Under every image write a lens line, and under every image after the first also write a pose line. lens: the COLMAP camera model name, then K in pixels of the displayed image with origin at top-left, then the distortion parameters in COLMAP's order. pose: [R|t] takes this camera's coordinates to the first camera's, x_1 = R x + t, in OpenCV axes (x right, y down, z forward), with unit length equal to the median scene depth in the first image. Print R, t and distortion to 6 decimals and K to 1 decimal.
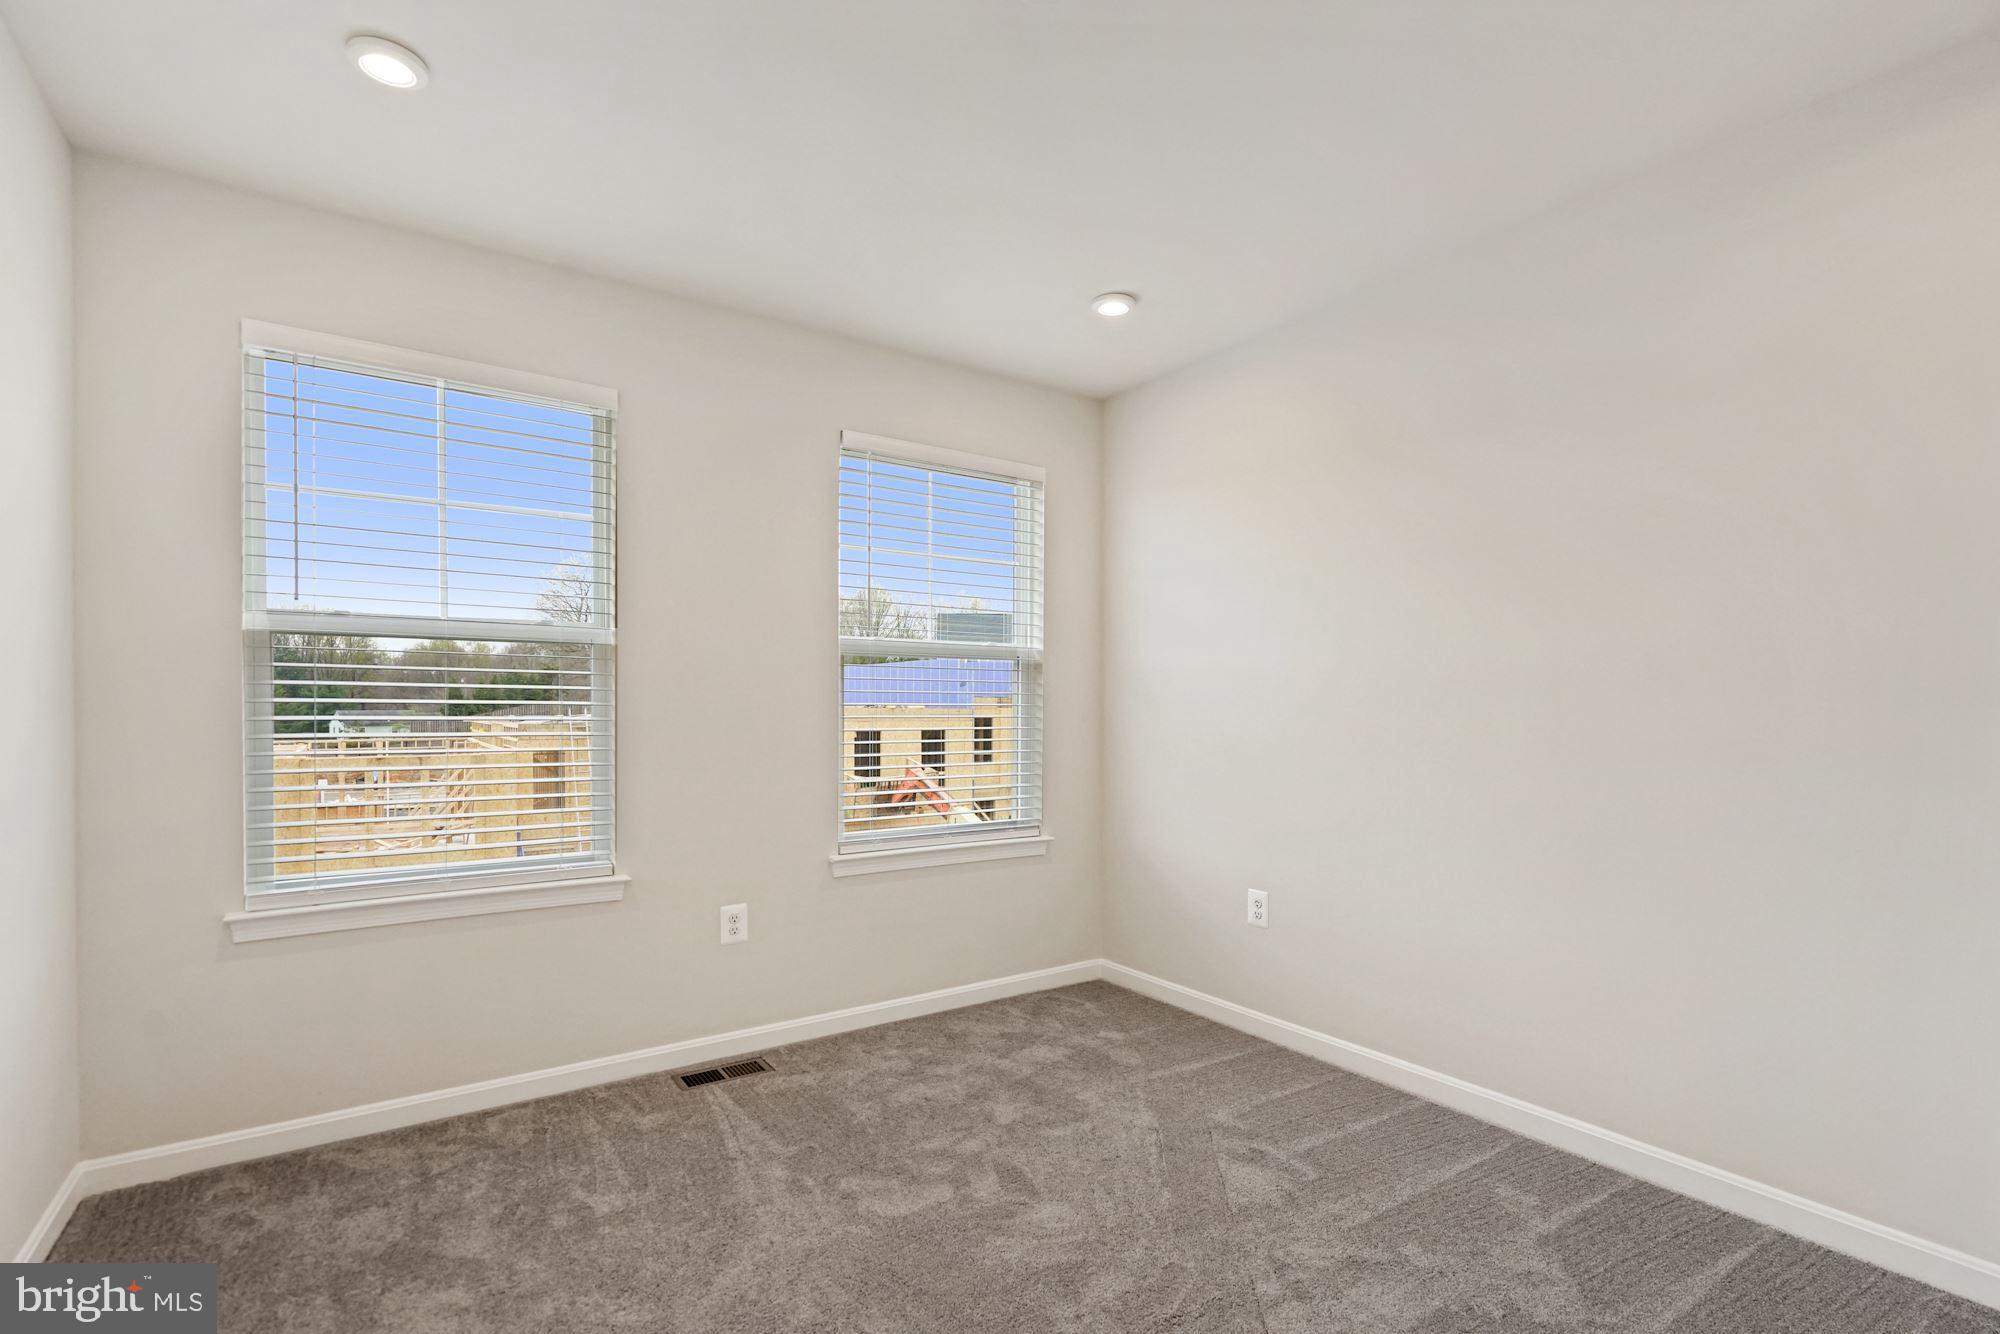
lens RADIAL K [[931.7, 0, 933.6], [0, 931.7, 708.0], [0, 0, 1]] dist [-0.012506, 0.003400]
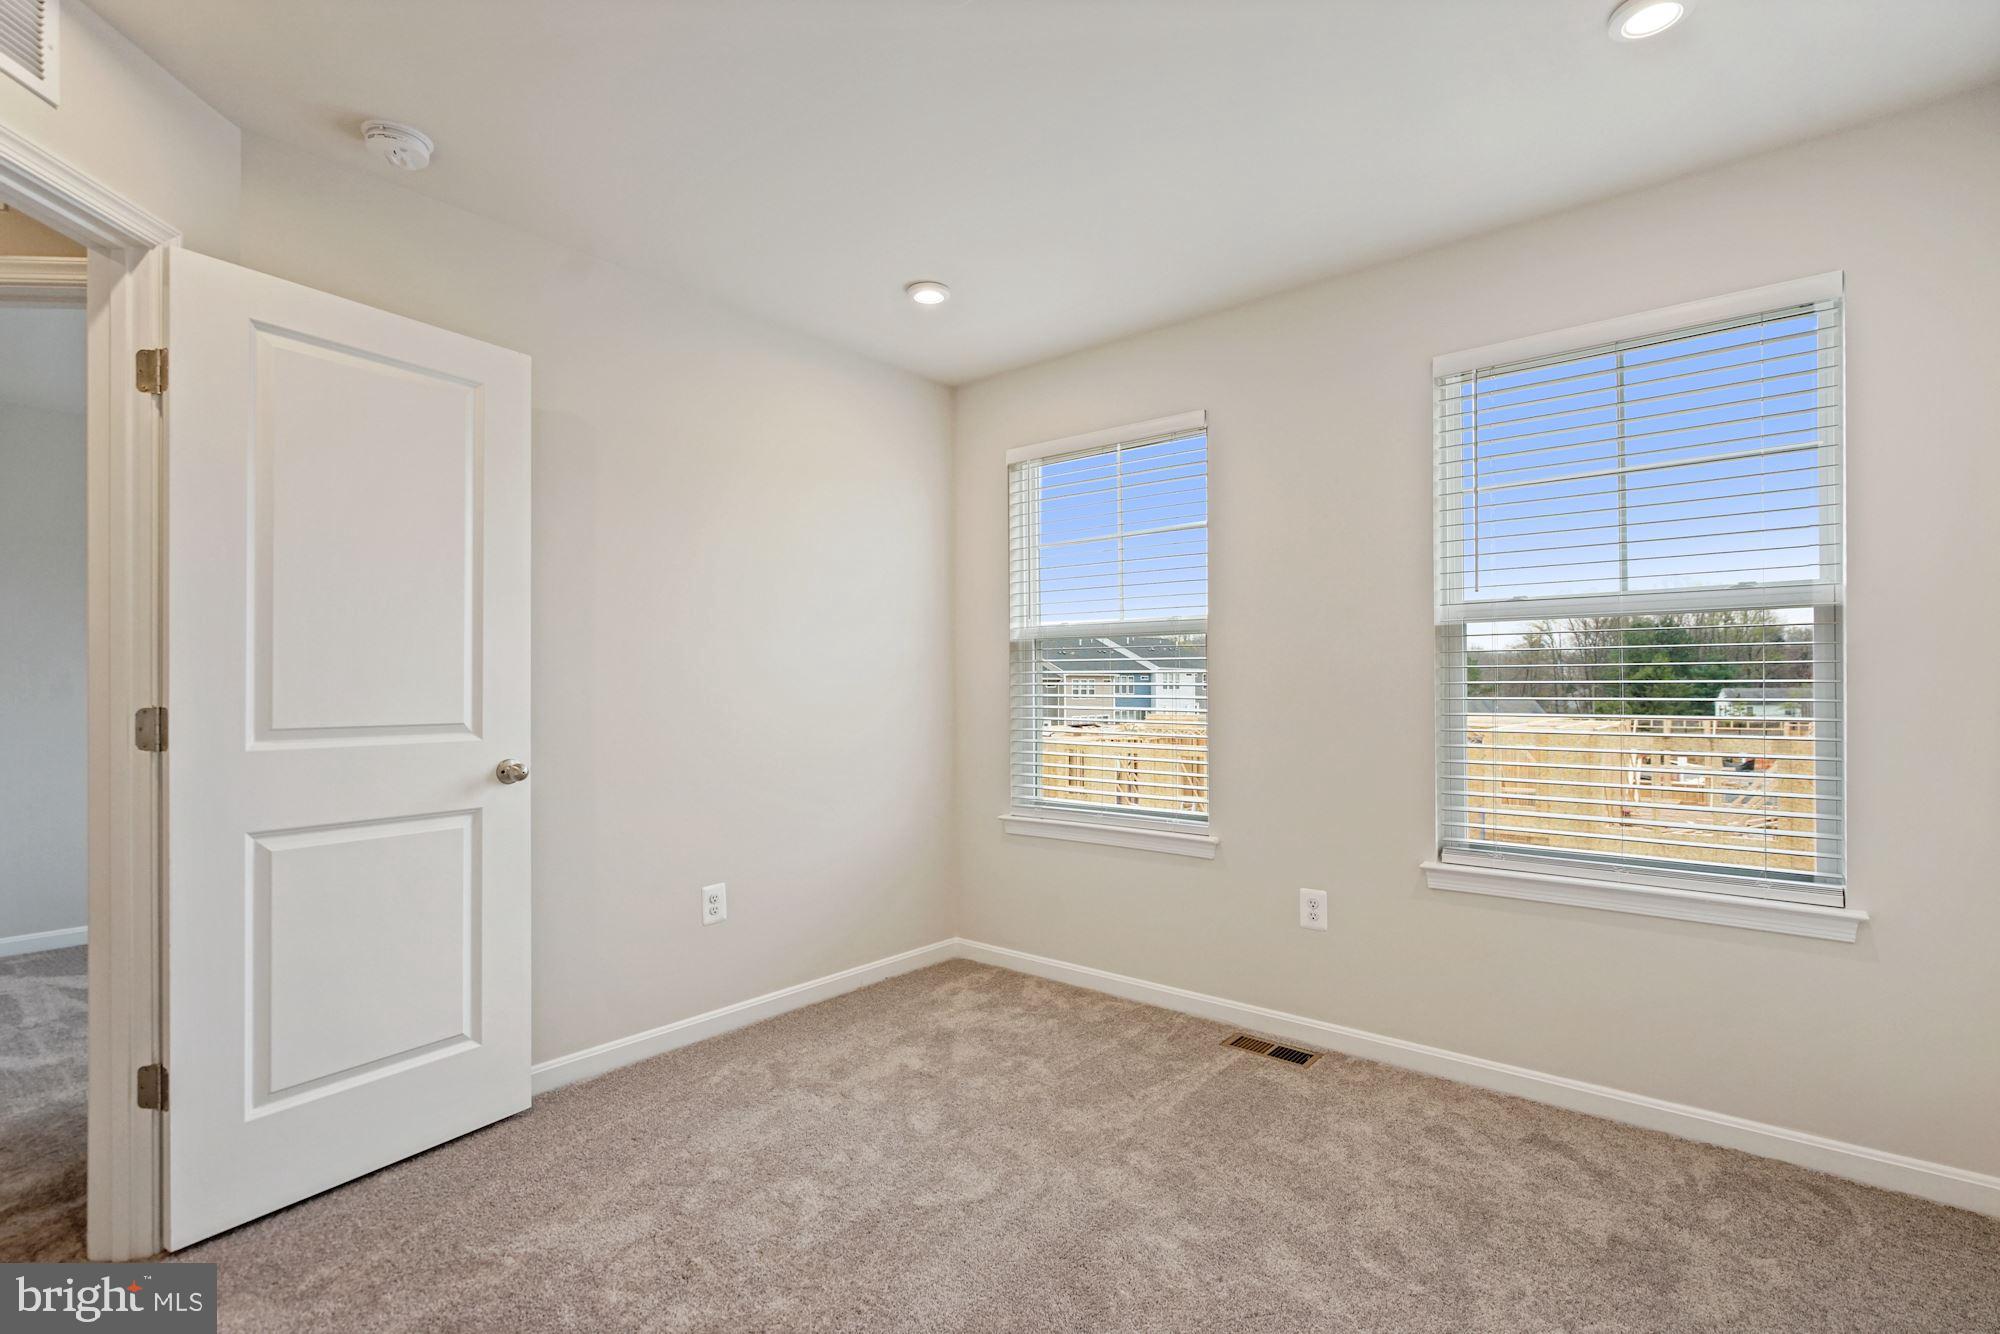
lens RADIAL K [[931.7, 0, 1007.9], [0, 931.7, 670.7], [0, 0, 1]] dist [-0.012506, 0.003400]
pose [[0.276456, -0.020831, -0.960801, 0.633657], [0.002567, 0.999777, -0.020937, 0.002375], [0.961023, 0.003322, 0.276448, 0.421084]]
